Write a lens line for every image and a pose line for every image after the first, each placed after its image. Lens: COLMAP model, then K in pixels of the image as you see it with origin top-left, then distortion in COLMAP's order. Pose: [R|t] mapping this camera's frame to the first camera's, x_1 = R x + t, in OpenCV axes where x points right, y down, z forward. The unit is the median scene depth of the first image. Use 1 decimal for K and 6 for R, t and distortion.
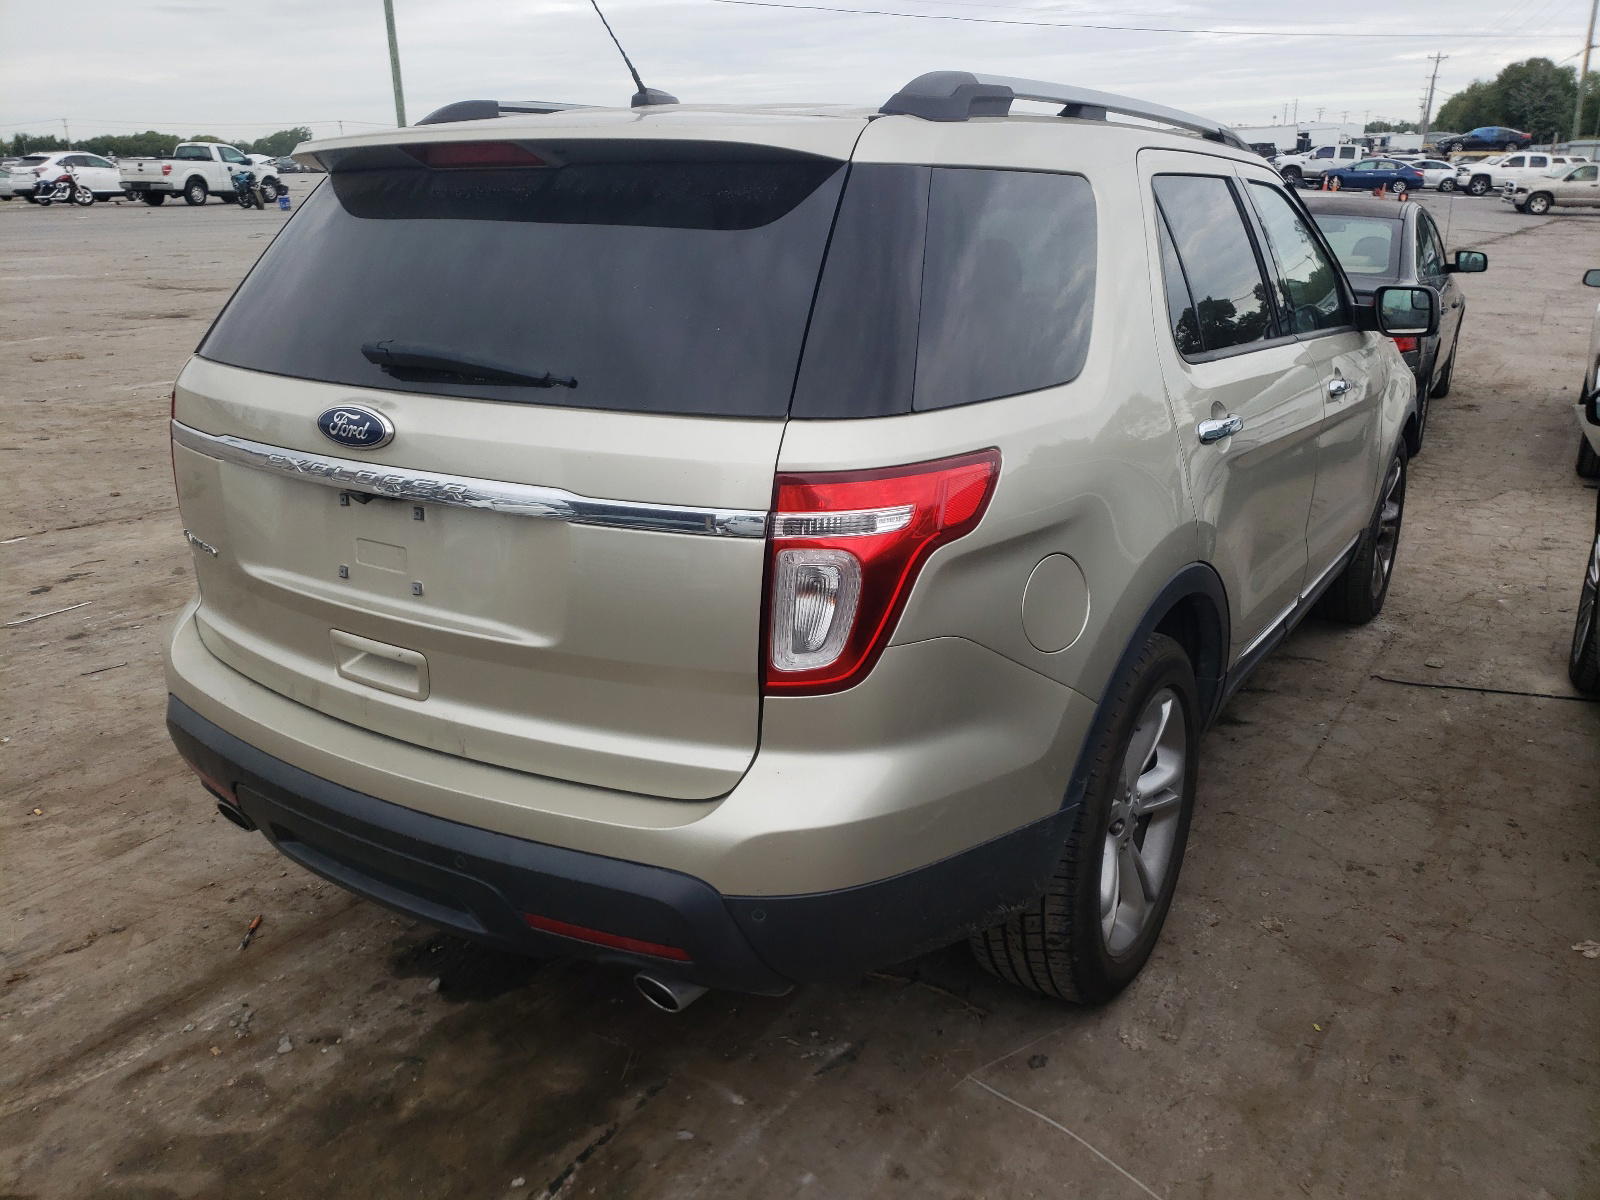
lens RADIAL K [[1201.5, 0, 760.3], [0, 1201.5, 603.6], [0, 0, 1]] dist [0.004633, 0.004706]
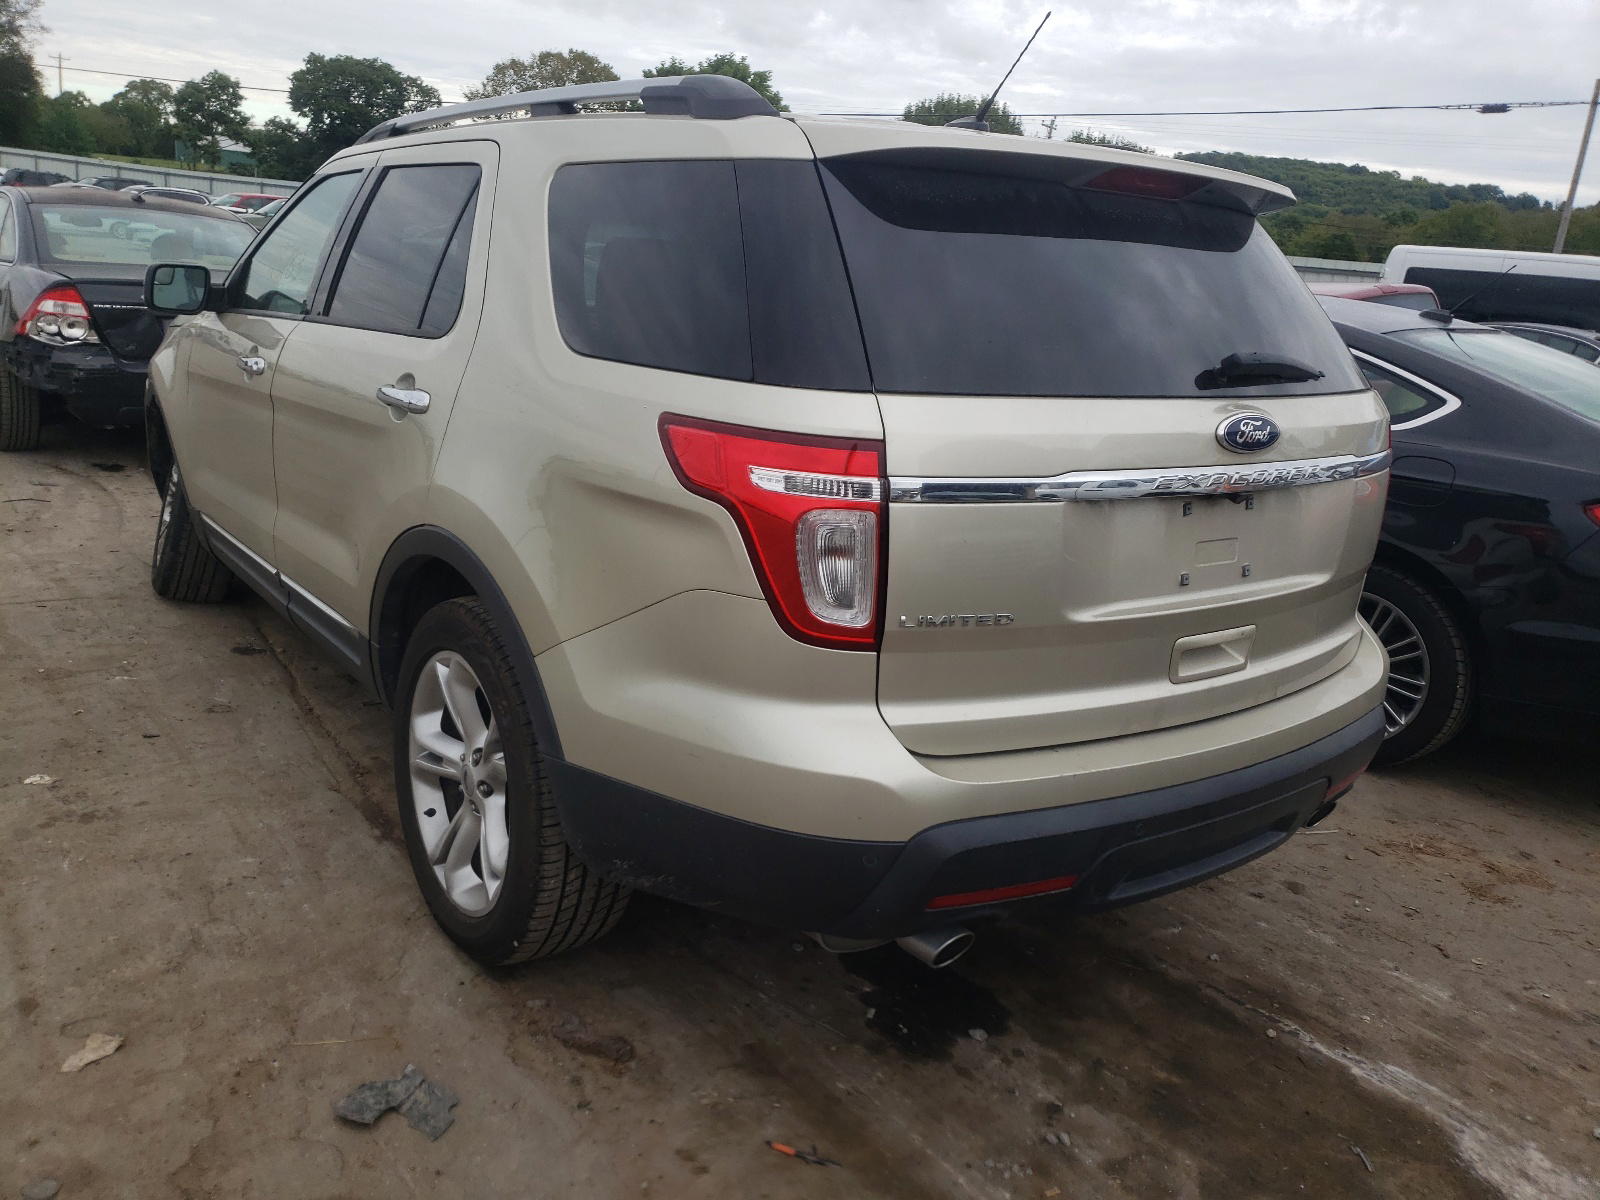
lens RADIAL K [[1247.9, 0, 800.0], [0, 1247.9, 600.0], [0, 0, 1]] dist [0.013001, 0.001701]
pose [[0.343477, -0.224586, 0.911913, -1.286944], [0.209826, 0.964793, 0.158578, -0.221918], [-0.915422, 0.136875, 0.378508, 0.807061]]
